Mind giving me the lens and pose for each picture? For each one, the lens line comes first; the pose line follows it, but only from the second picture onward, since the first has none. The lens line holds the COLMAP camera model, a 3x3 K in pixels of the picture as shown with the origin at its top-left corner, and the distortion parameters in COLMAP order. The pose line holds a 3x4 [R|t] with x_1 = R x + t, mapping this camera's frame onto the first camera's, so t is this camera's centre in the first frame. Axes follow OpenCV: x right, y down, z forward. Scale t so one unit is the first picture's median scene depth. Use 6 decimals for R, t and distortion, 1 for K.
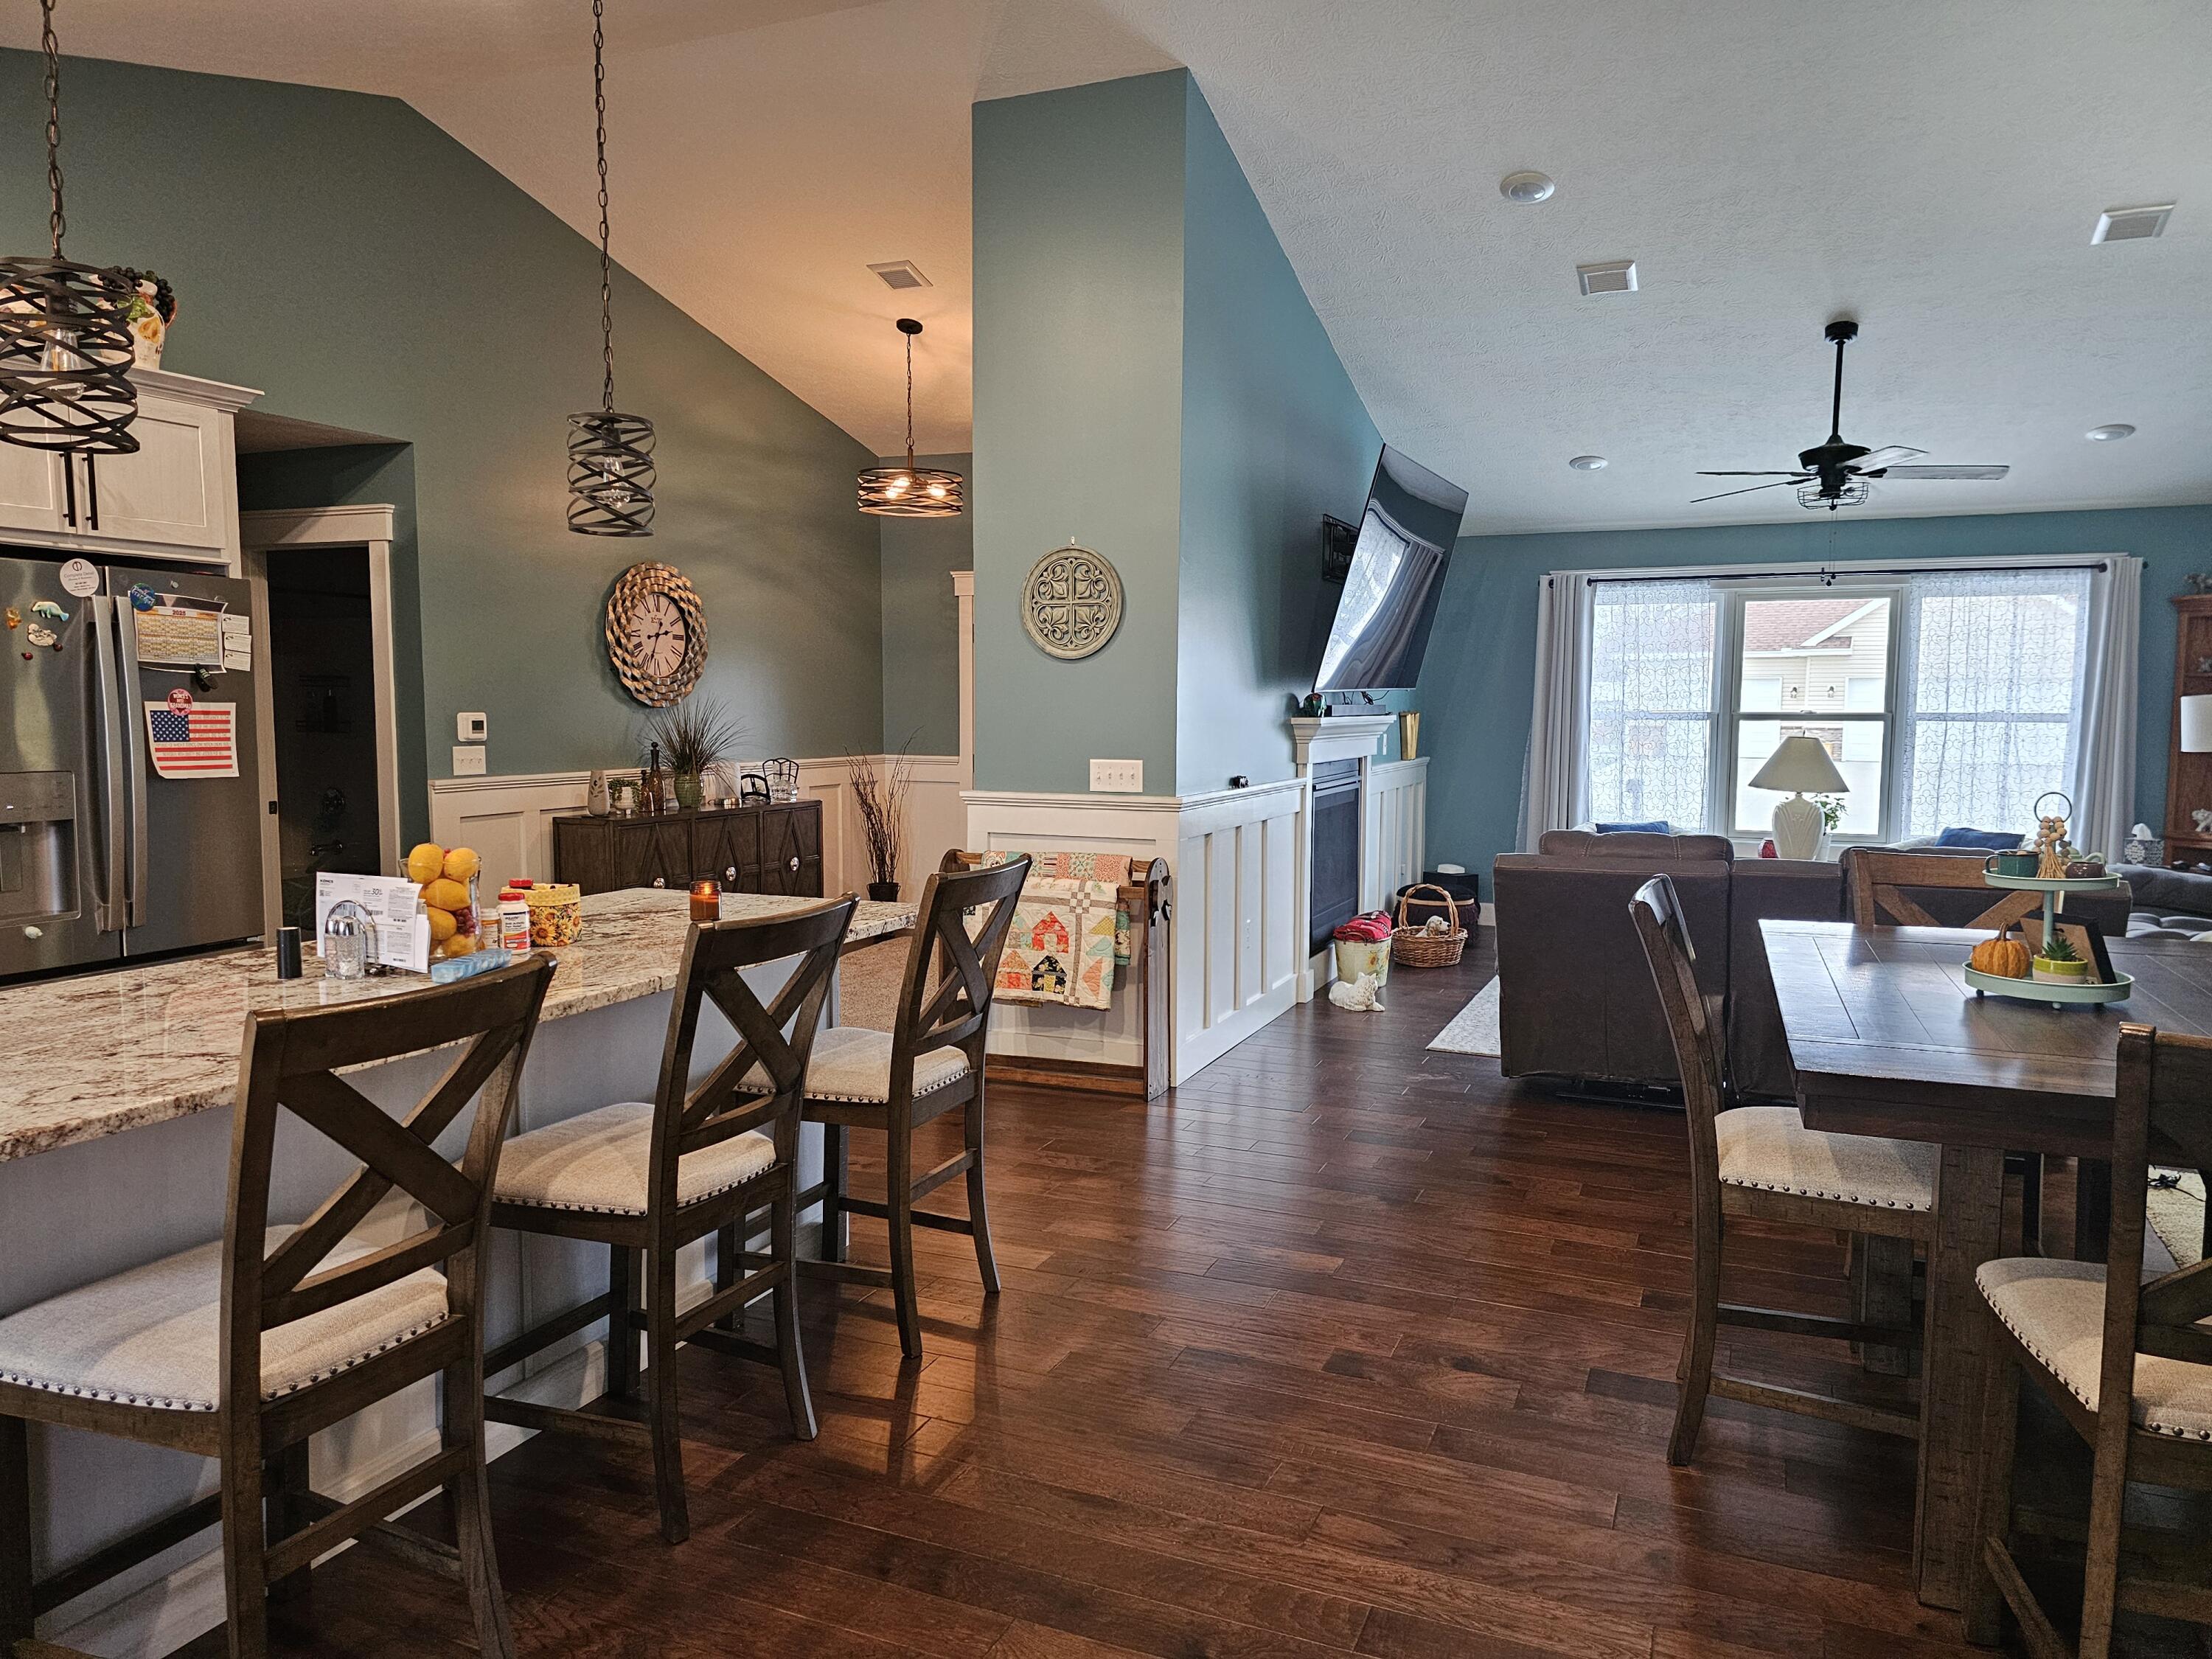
lens RADIAL K [[1475.7, 0, 1119.6], [0, 1475.7, 830.4], [0, 0, 1]] dist [0.081890, -0.085213]
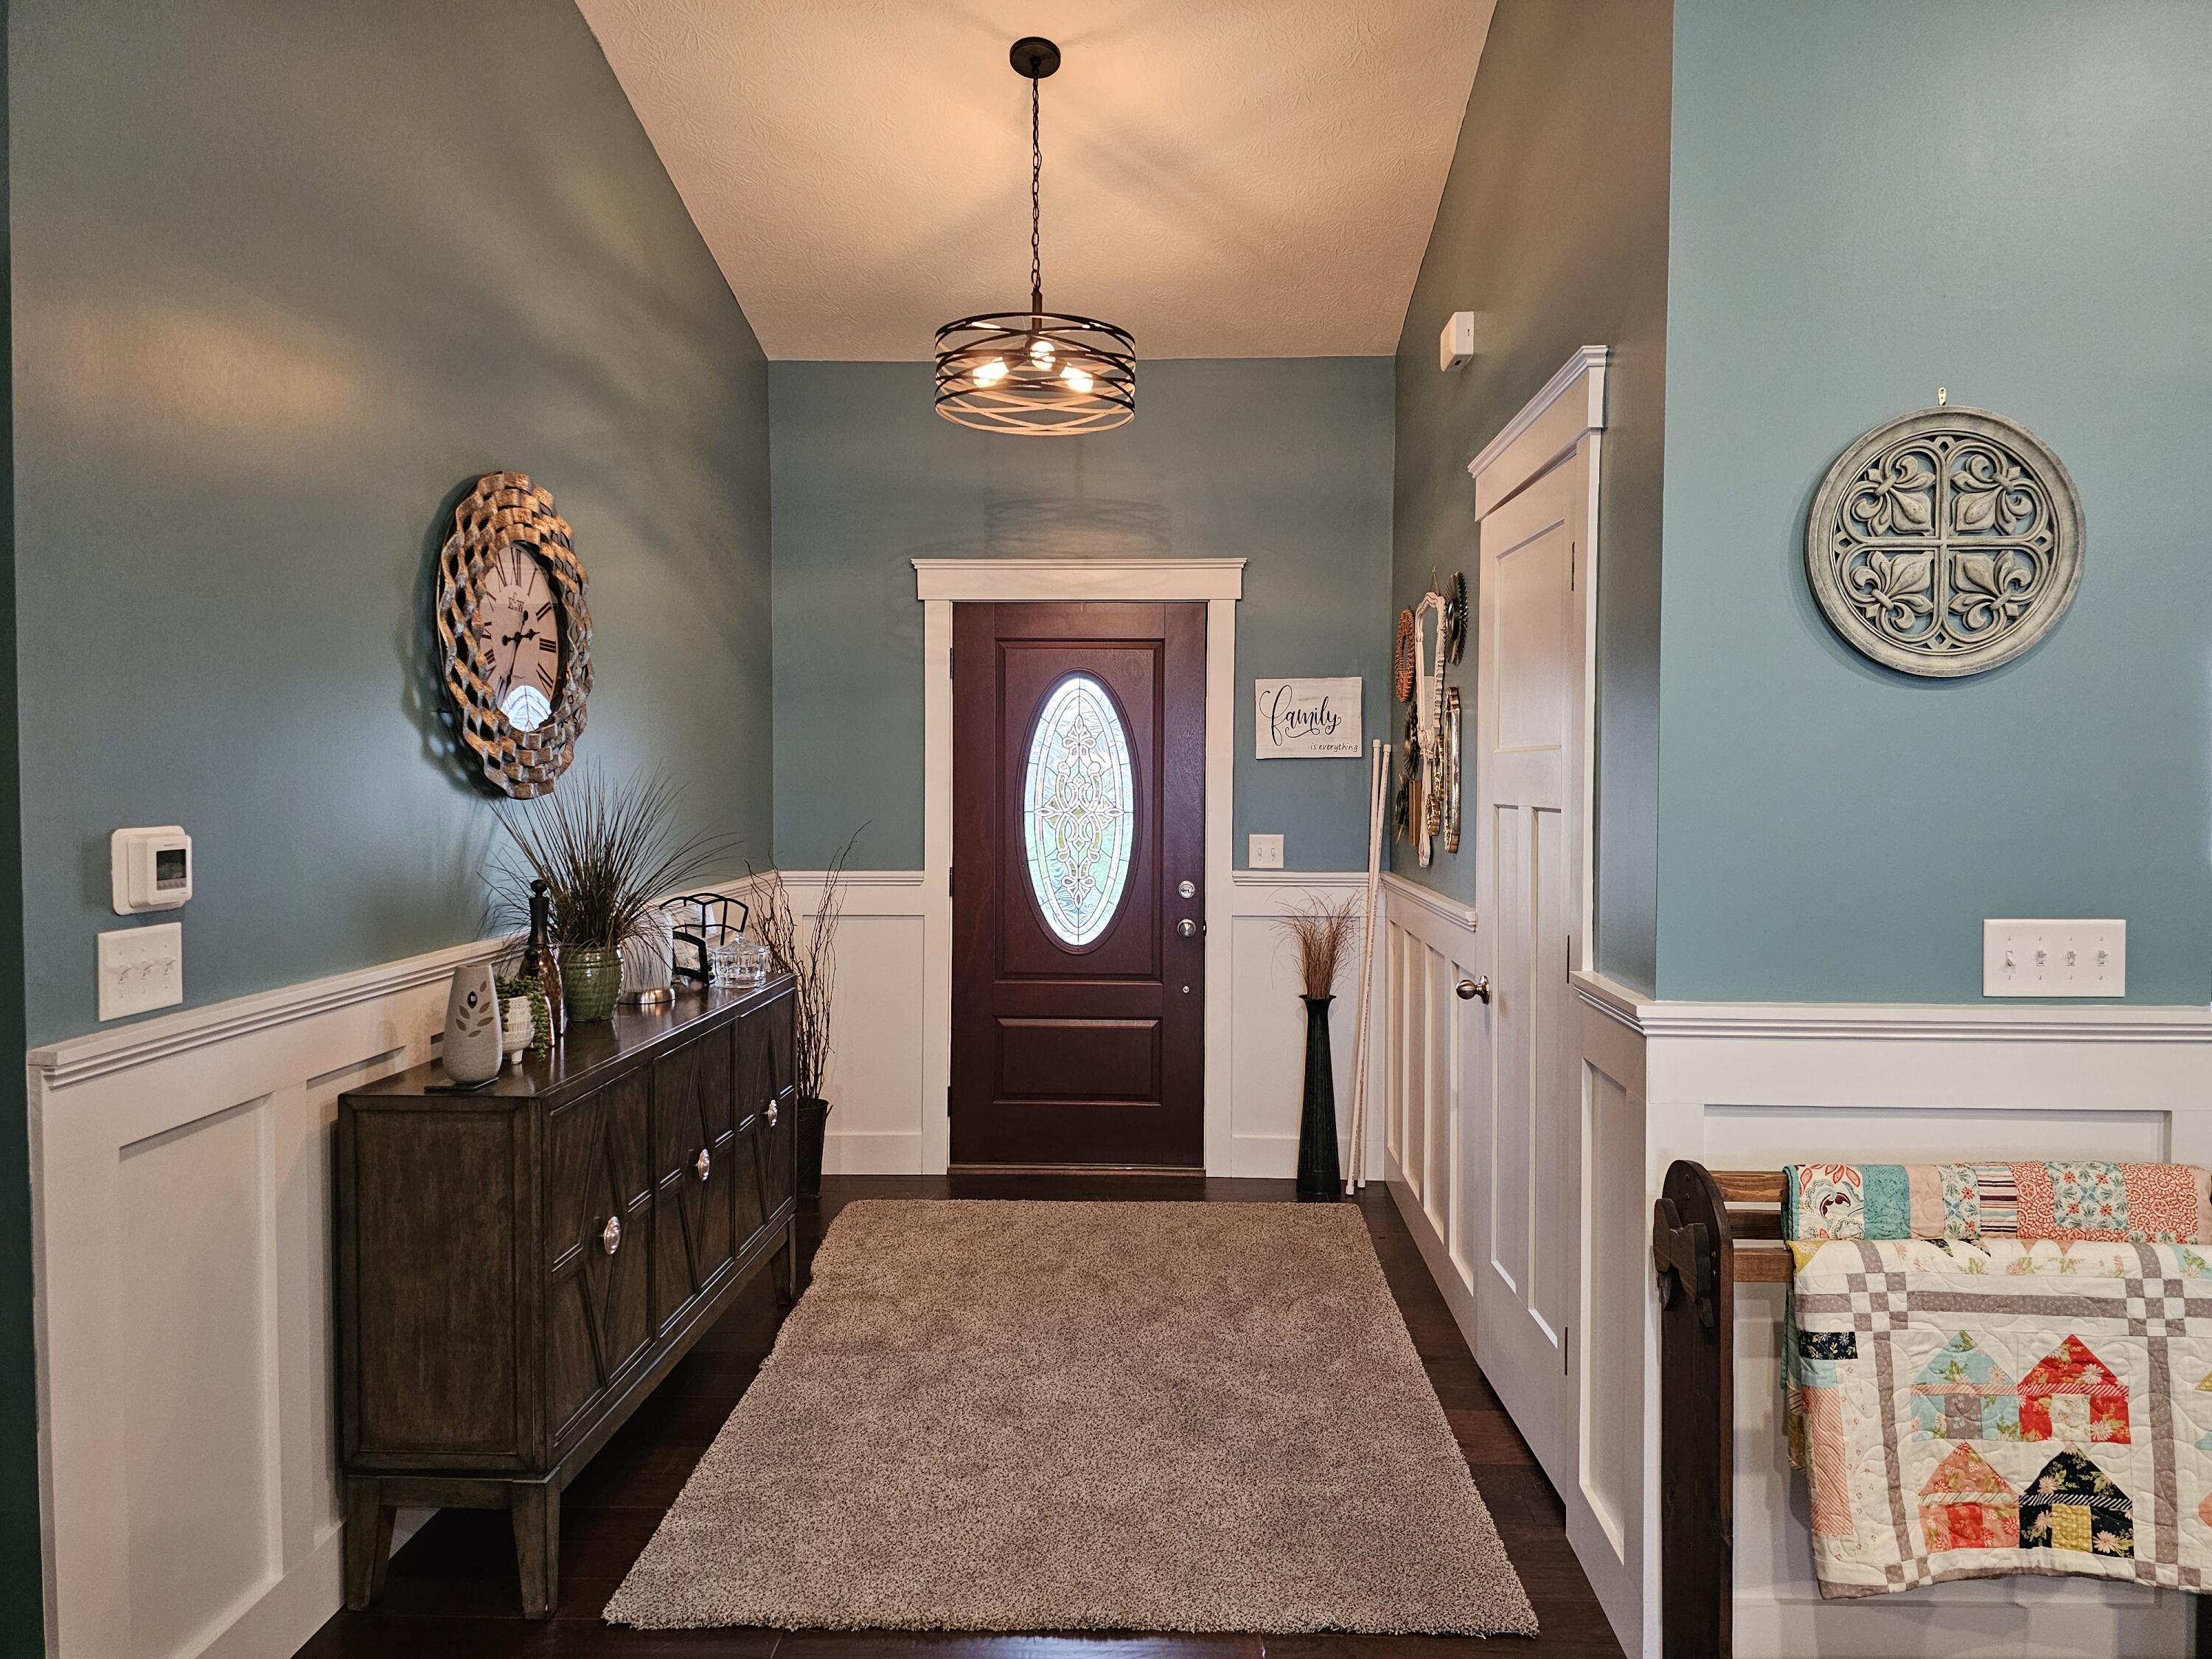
lens RADIAL K [[1479.0, 0, 1109.2], [0, 1479.0, 813.7], [0, 0, 1]] dist [0.074546, -0.060622]
pose [[0.936163, -0.012784, 0.351334, -0.576696], [0.033731, 0.997995, -0.053565, -0.092687], [-0.349945, 0.061996, 0.934717, 0.996063]]
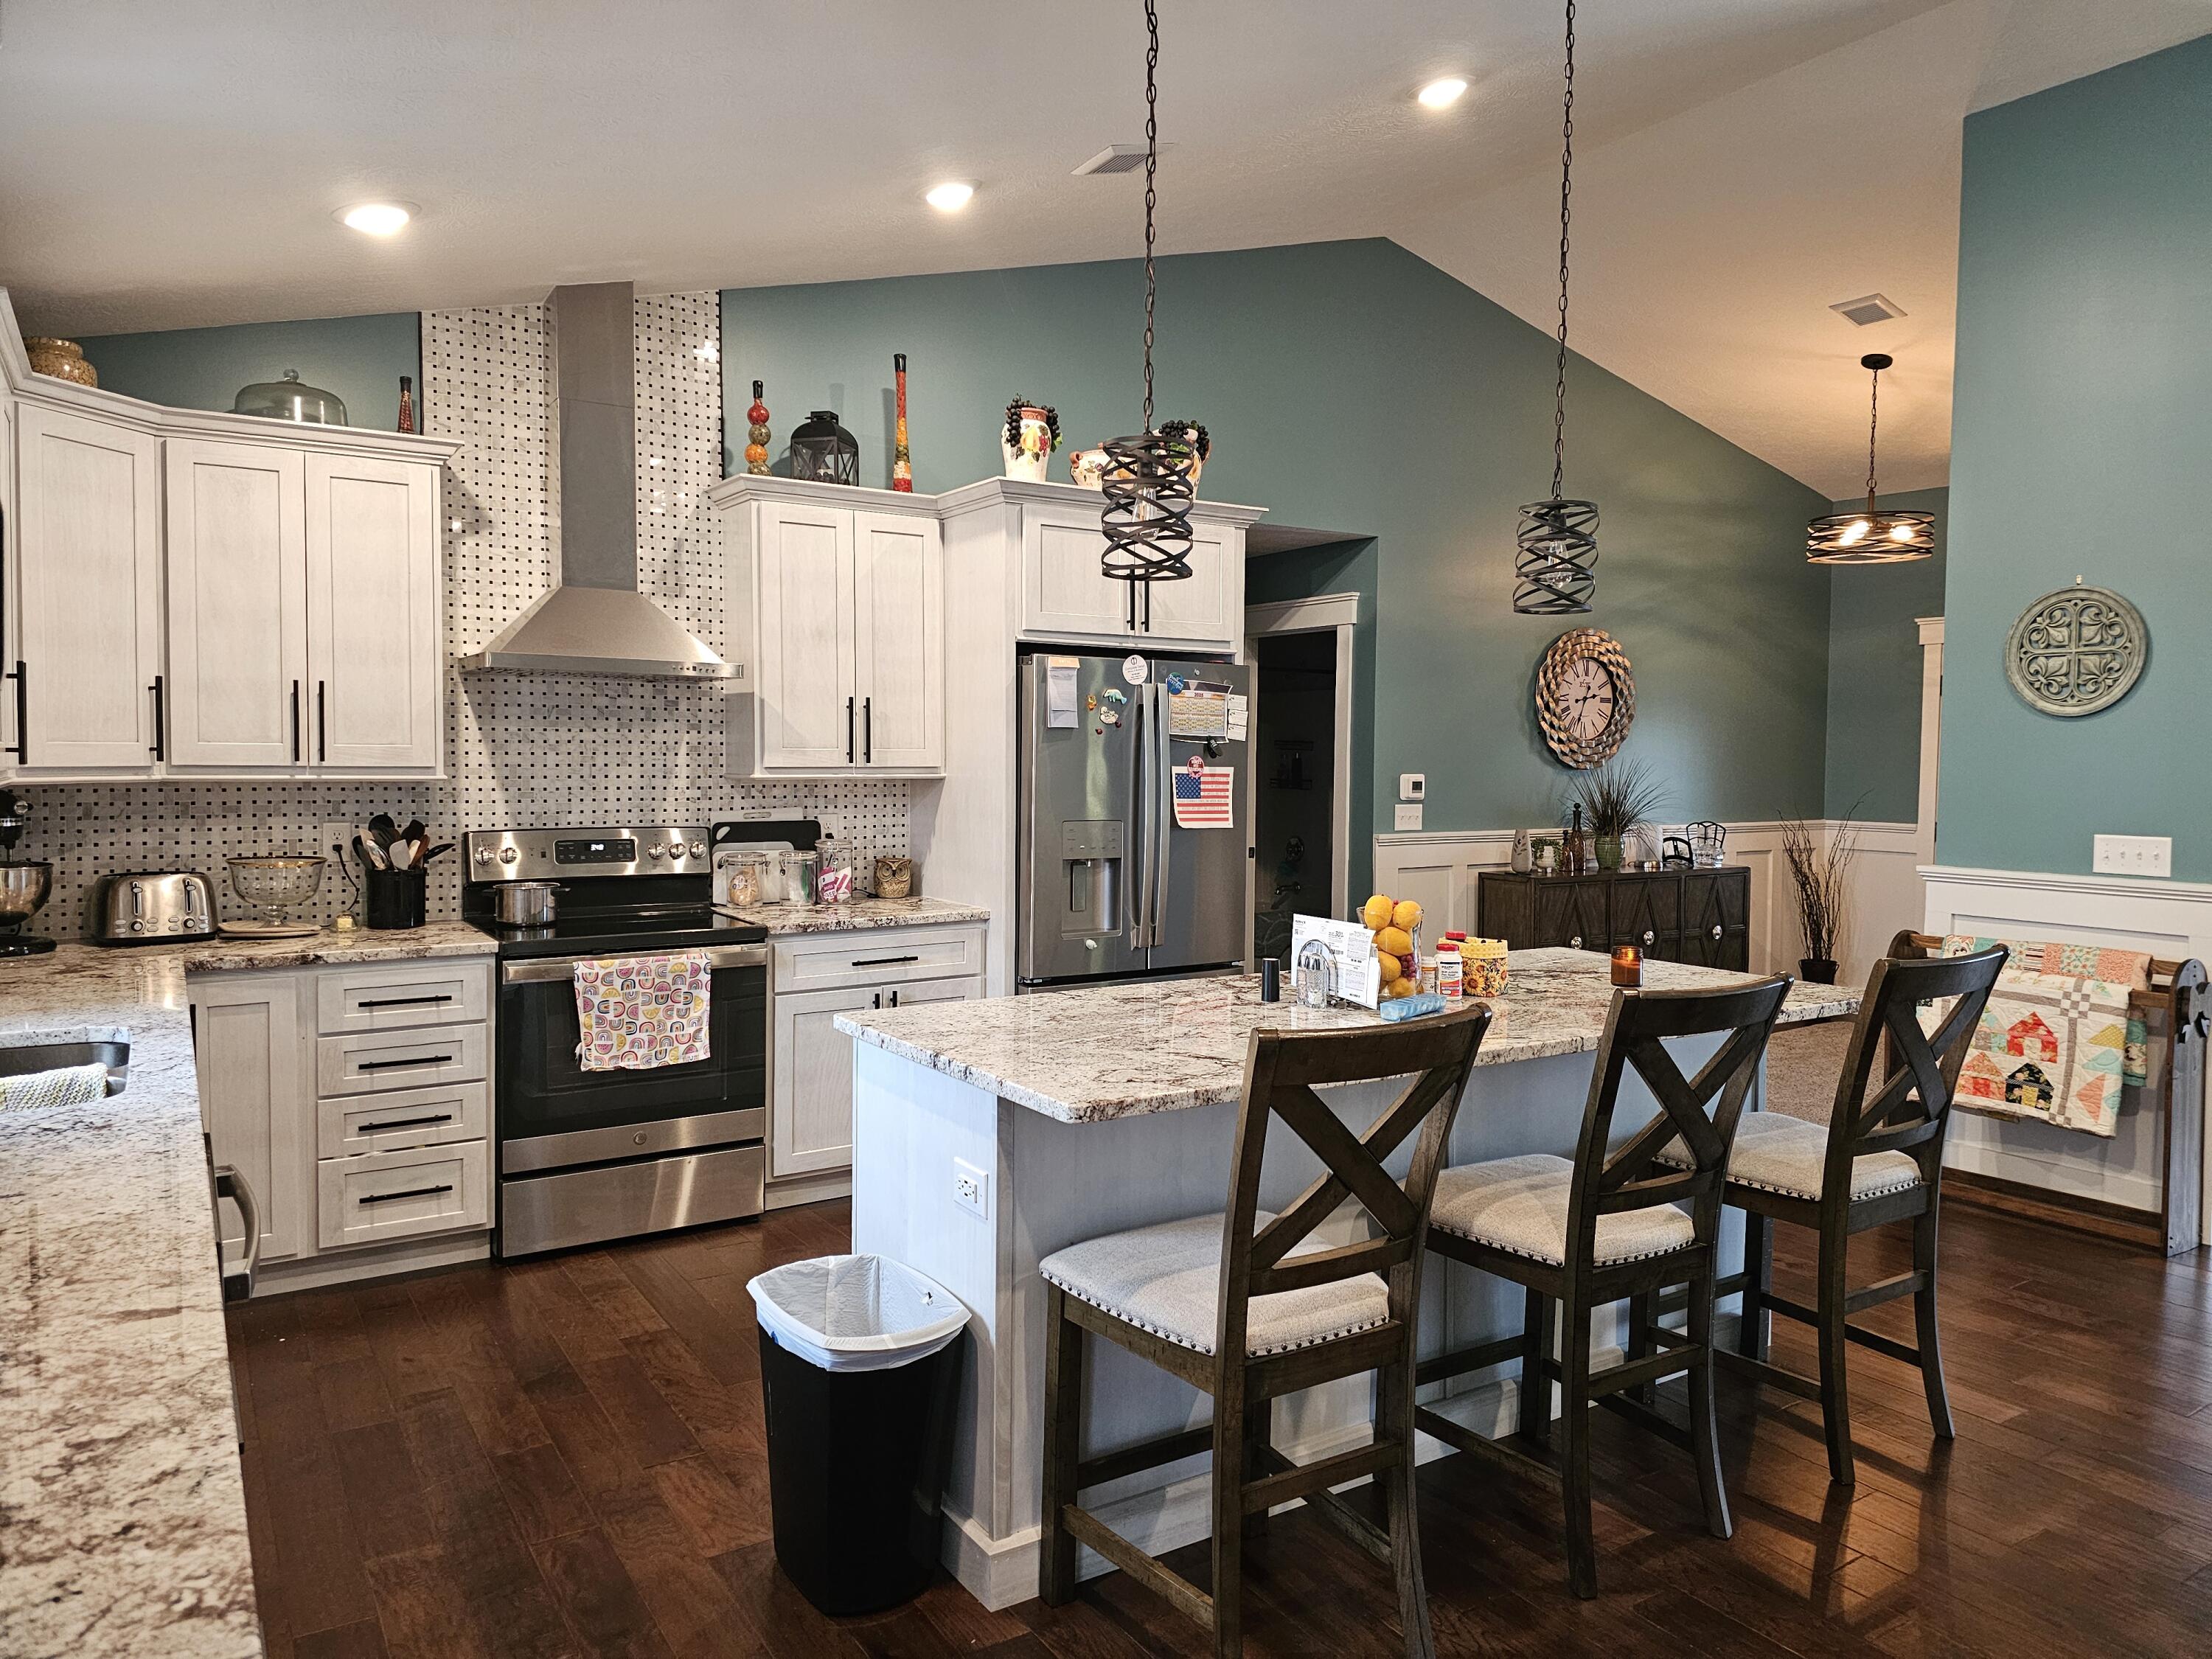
lens RADIAL K [[1475.3, 0, 1122.0], [0, 1475.3, 807.6], [0, 0, 1]] dist [0.068267, -0.066269]
pose [[0.826835, 0.023948, -0.561934, 0.002691], [-0.053699, 0.997890, -0.036486, -0.004460], [0.559875, 0.060343, 0.826377, -0.031723]]
